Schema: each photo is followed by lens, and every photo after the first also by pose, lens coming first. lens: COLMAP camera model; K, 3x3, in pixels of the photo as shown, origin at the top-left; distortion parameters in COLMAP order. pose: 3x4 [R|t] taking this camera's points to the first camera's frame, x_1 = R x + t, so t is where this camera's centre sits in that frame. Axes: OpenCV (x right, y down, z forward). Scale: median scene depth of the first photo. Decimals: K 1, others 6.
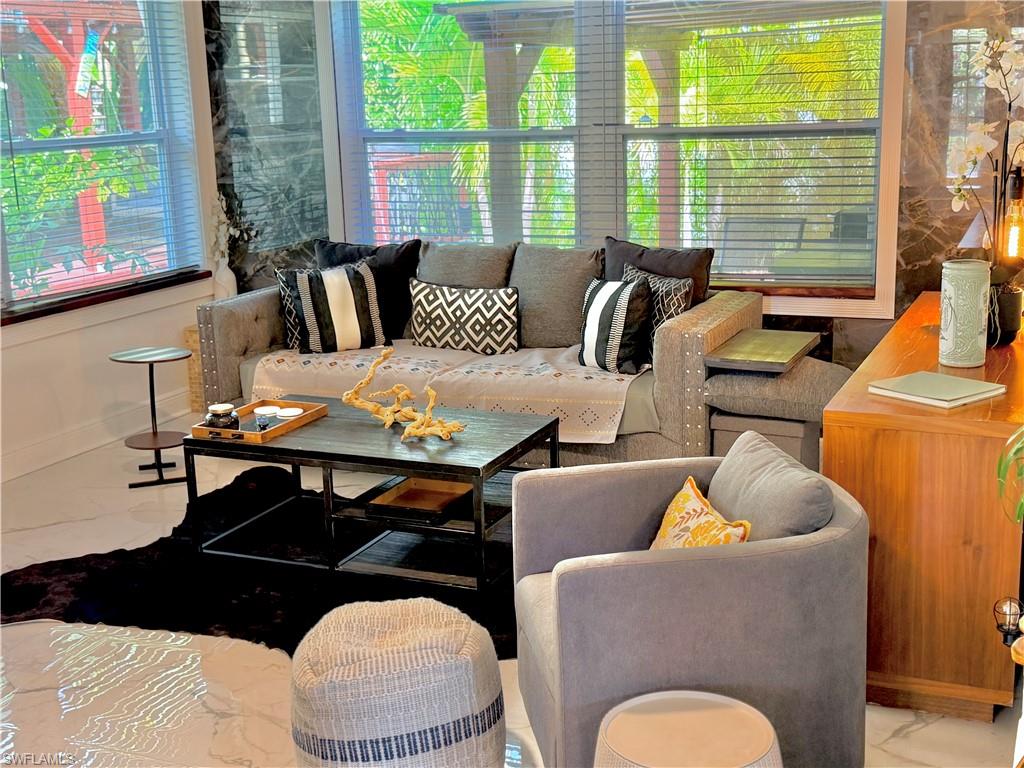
lens RADIAL K [[1299.4, 0, 512.7], [0, 1299.4, 382.1], [0, 0, 1]] dist [0.096242, 0.000000]
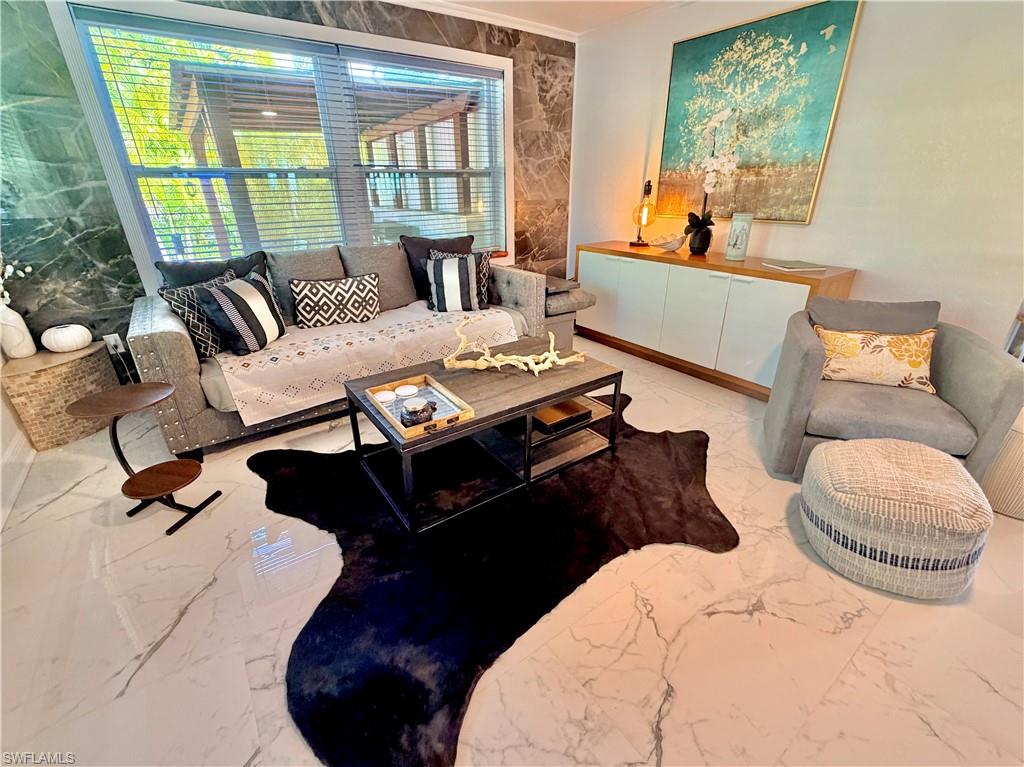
lens RADIAL K [[438.9, 0, 508.6], [0, 438.9, 385.1], [0, 0, 1]] dist [-0.012957, 0.000071]
pose [[0.518971, -0.333089, 0.787224, -0.355262], [0.182136, 0.942895, 0.278884, -0.062828], [-0.835162, -0.001351, 0.550002, 0.578364]]
